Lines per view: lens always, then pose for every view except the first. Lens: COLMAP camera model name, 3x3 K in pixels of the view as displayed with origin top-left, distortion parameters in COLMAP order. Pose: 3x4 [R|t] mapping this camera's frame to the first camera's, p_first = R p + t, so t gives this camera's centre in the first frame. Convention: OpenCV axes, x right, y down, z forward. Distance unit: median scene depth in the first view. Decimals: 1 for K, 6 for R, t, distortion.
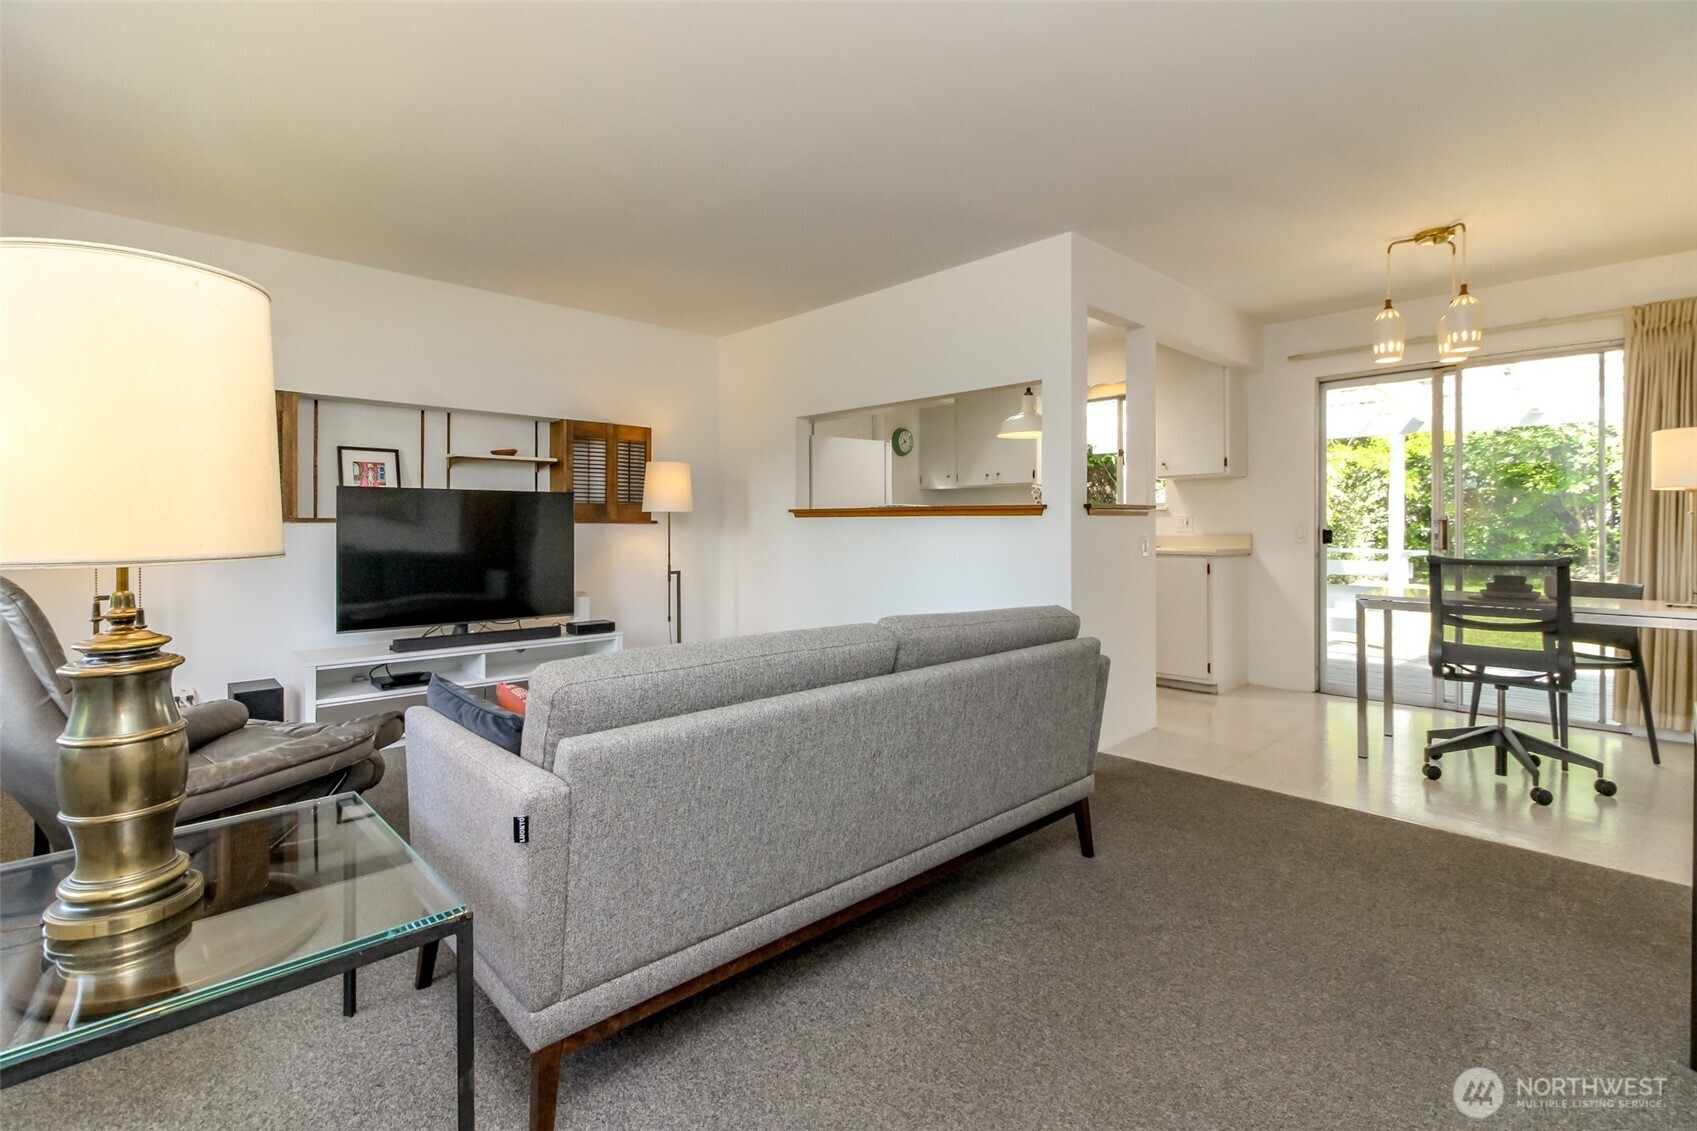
lens RADIAL K [[790.1, 0, 827.8], [0, 790.1, 525.6], [0, 0, 1]] dist [0.014130, -0.009362]
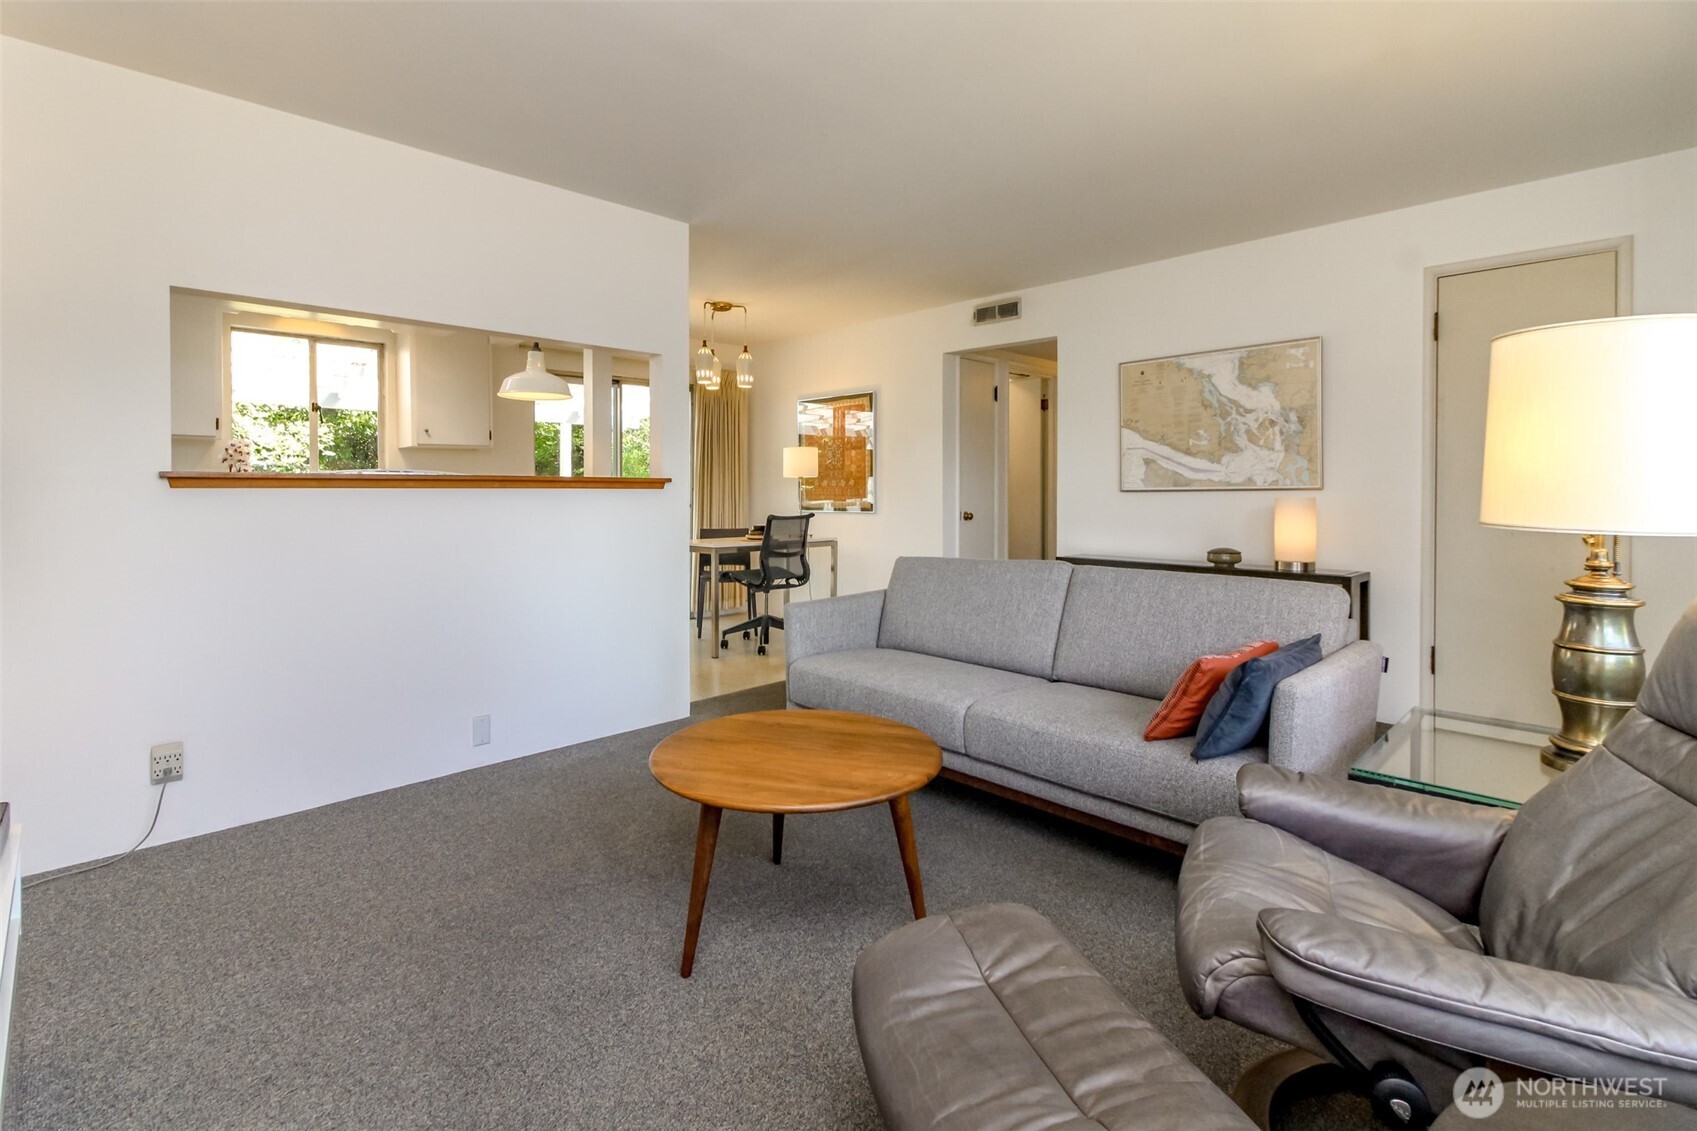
lens RADIAL K [[790.1, 0, 832.2], [0, 790.1, 501.0], [0, 0, 1]] dist [0.014130, -0.009362]
pose [[-0.010649, -0.013601, 0.999851, -0.629518], [0.005265, 0.999893, 0.013658, -0.008520], [-0.999929, 0.005410, -0.010576, 0.670152]]
